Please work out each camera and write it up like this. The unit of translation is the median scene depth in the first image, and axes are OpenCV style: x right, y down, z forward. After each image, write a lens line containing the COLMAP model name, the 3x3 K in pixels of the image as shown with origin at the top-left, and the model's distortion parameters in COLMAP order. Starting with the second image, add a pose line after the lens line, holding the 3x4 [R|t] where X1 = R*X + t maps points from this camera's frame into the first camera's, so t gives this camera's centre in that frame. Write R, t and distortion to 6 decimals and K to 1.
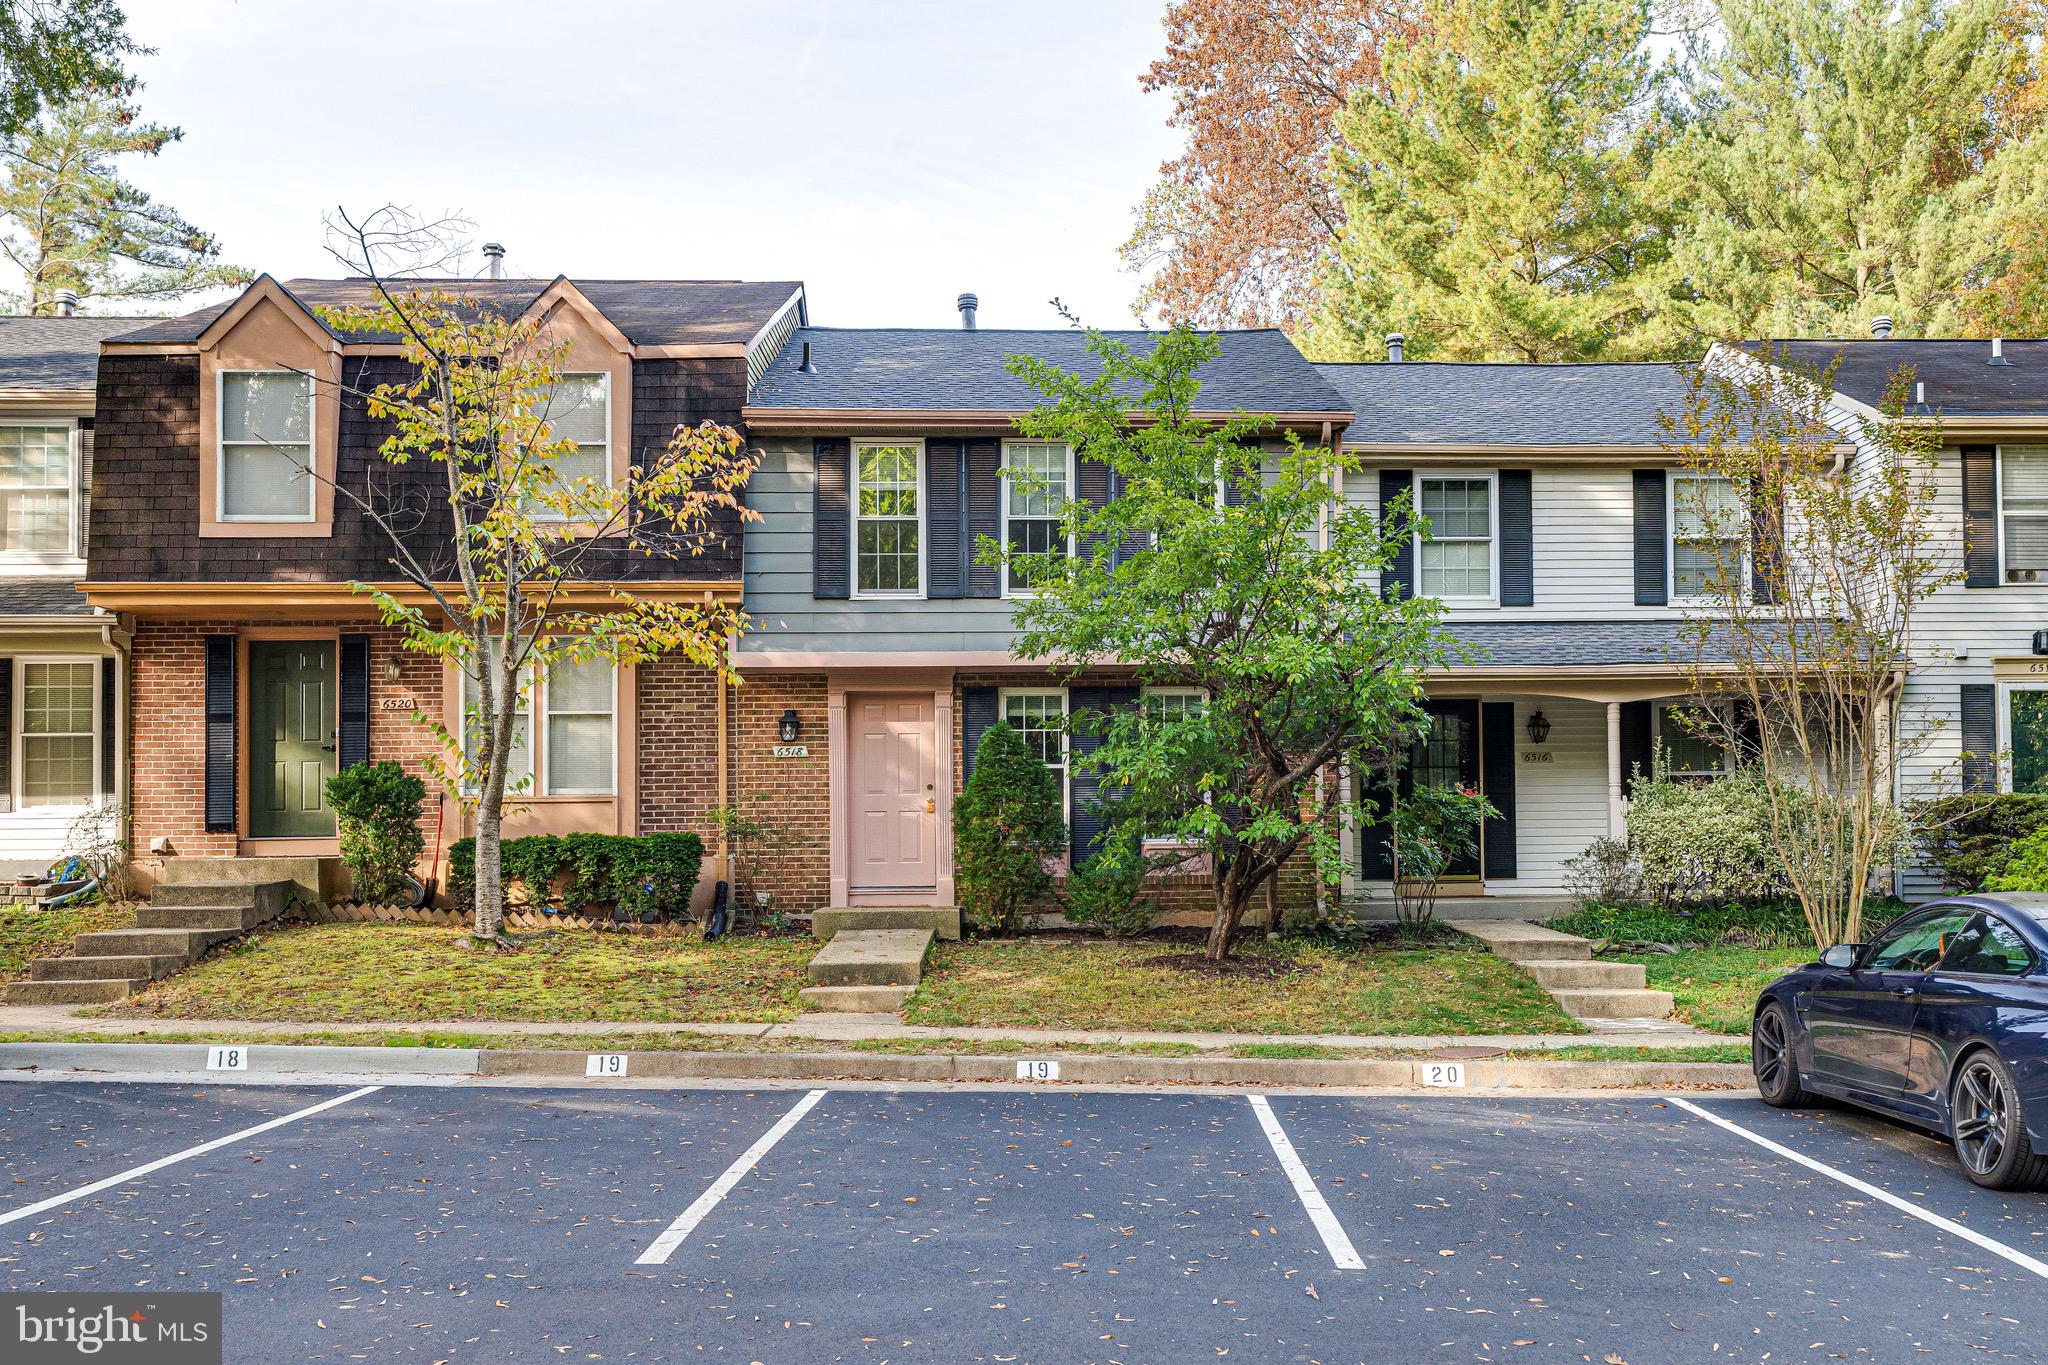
lens RADIAL K [[1456.3, 0, 1024.0], [0, 1456.3, 682.5], [0, 0, 1]] dist [-0.006993, -0.005020]
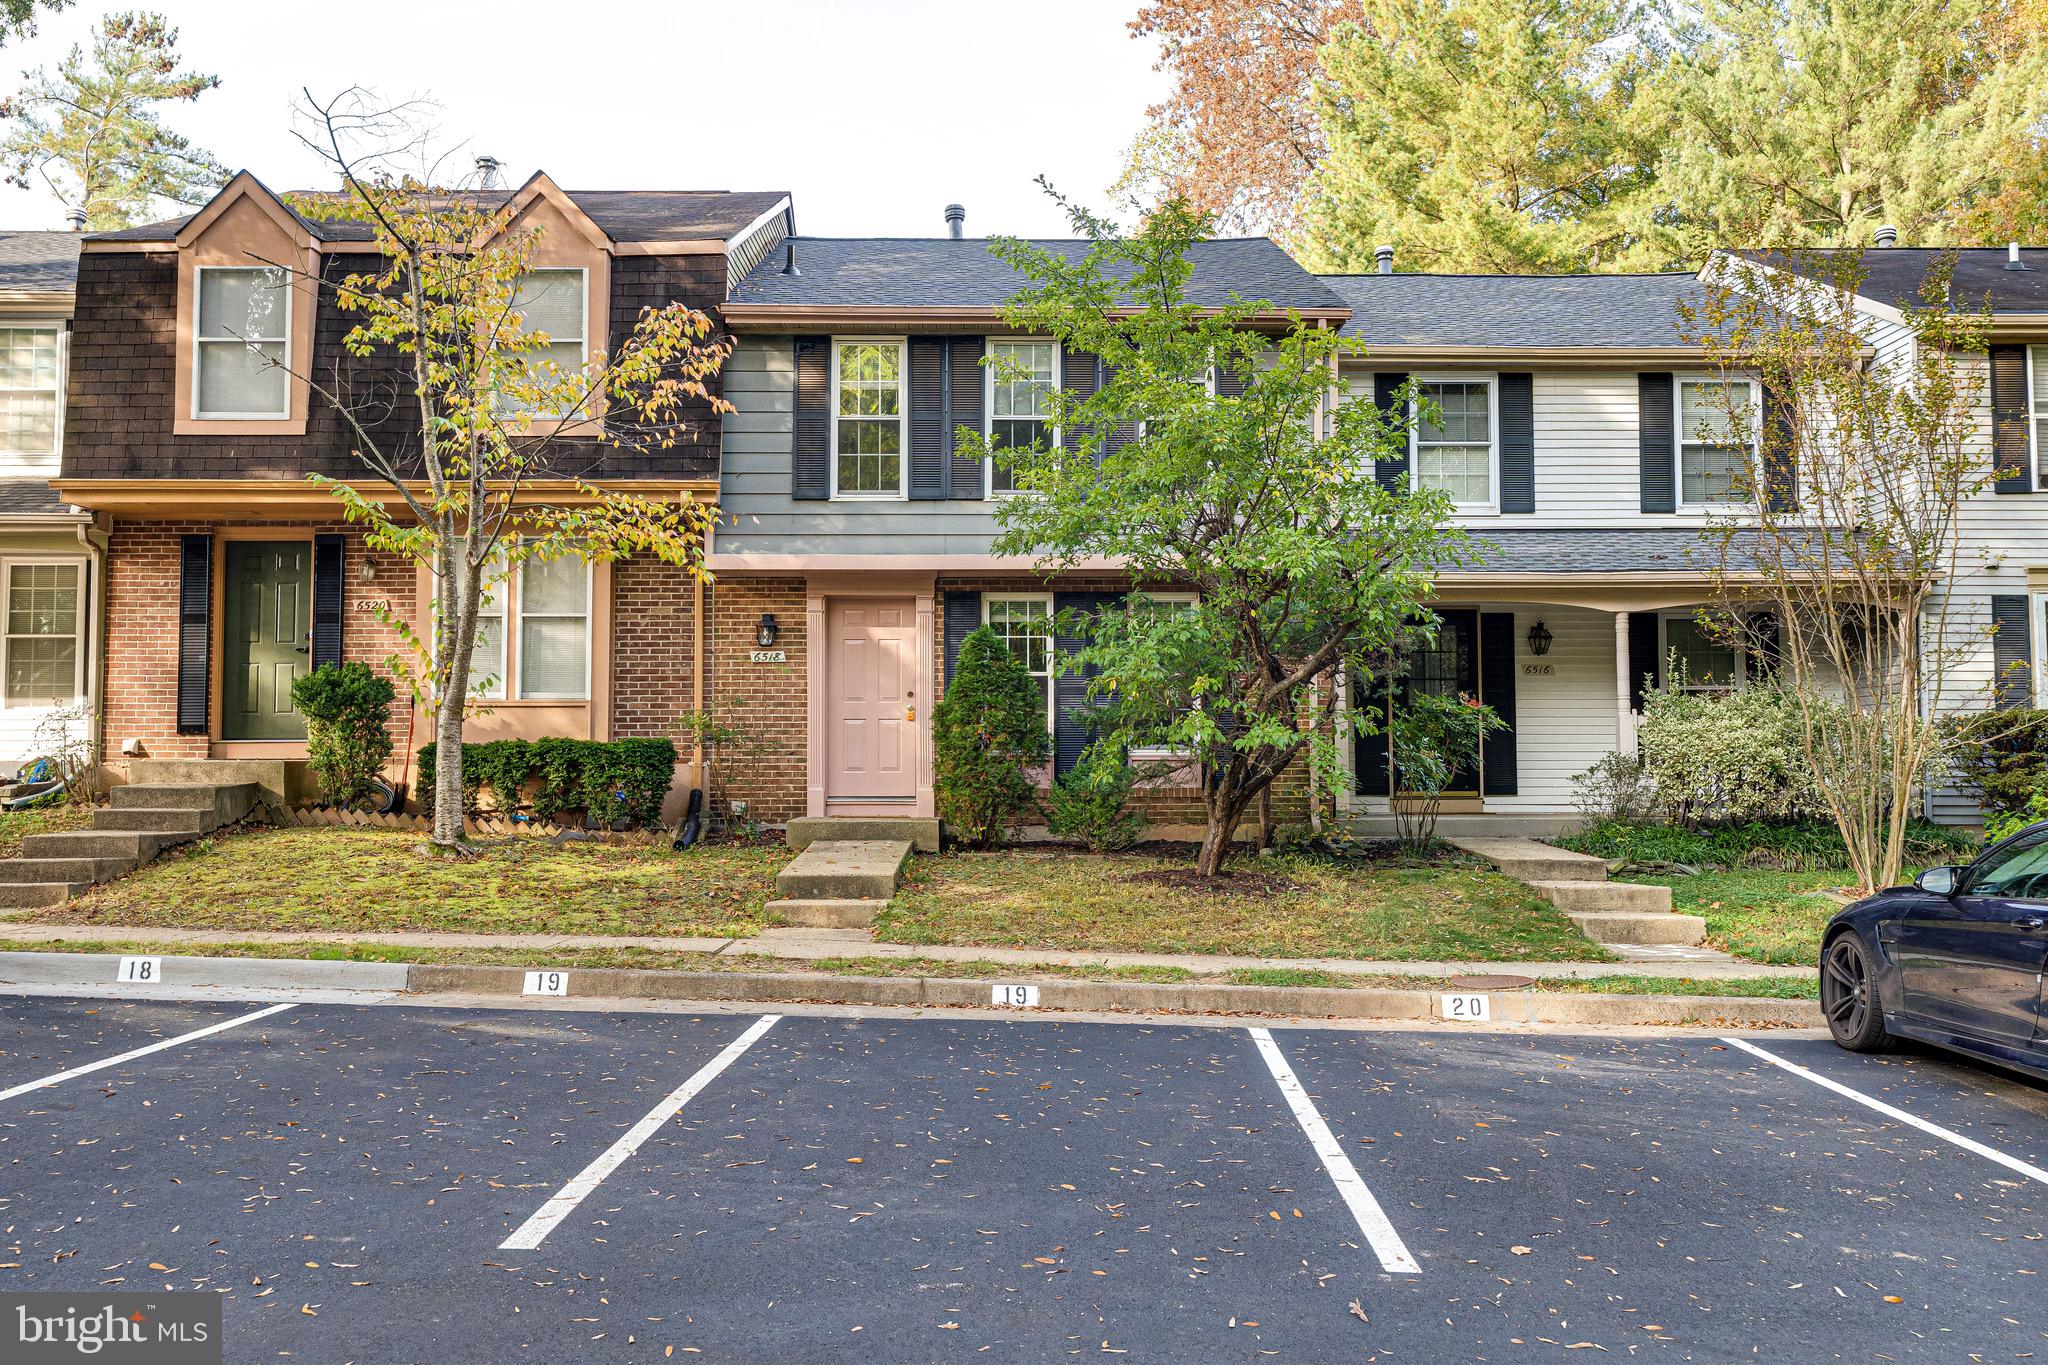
lens RADIAL K [[933.1, 0, 1010.1], [0, 933.1, 679.8], [0, 0, 1]] dist [-0.005479, -0.000057]
pose [[0.999541, 0.005715, -0.029758, 0.020873], [-0.006270, 0.999807, -0.018602, 0.074569], [0.029646, 0.018780, 0.999384, 0.385596]]
